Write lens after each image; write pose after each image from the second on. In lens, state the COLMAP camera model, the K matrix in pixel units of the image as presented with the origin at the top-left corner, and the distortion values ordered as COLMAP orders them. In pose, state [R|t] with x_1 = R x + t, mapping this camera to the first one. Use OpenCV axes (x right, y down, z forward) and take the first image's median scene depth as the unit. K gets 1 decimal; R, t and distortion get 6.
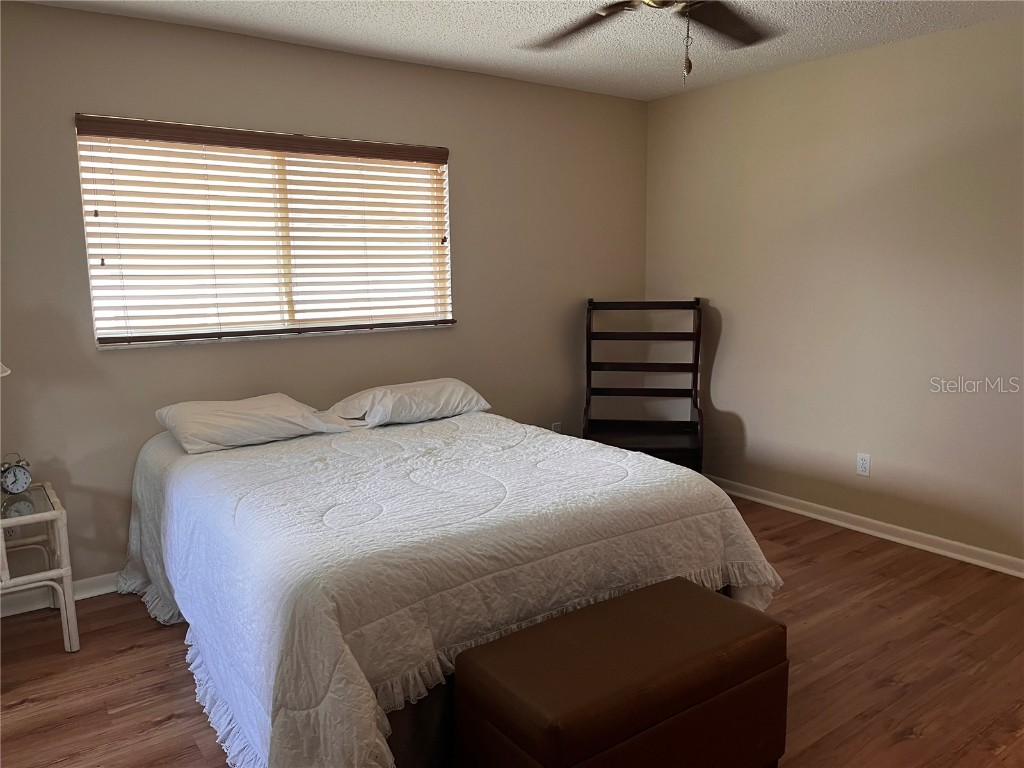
lens RADIAL K [[778.6, 0, 507.6], [0, 778.6, 380.6], [0, 0, 1]] dist [0.079641, -0.100925]
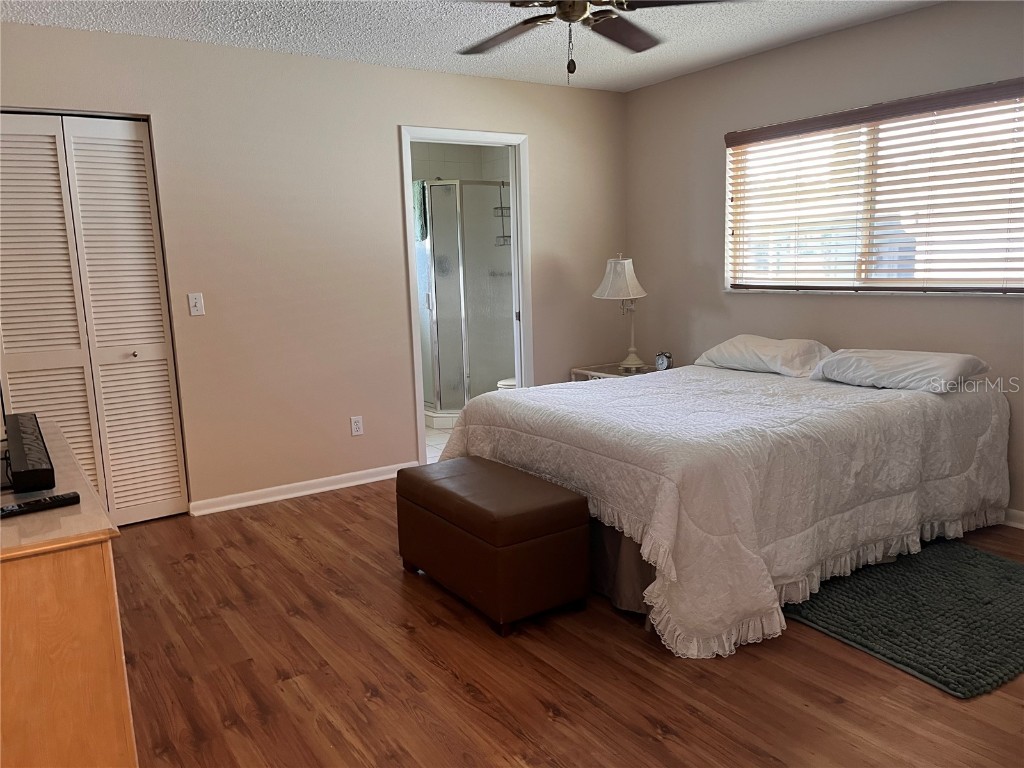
lens RADIAL K [[781.5, 0, 514.6], [0, 781.5, 387.9], [0, 0, 1]] dist [0.064685, -0.085329]
pose [[-0.035052, 0.176082, -0.983751, 1.193825], [-0.116947, 0.976871, 0.179017, -0.097462], [0.992519, 0.121321, -0.013649, 0.780707]]
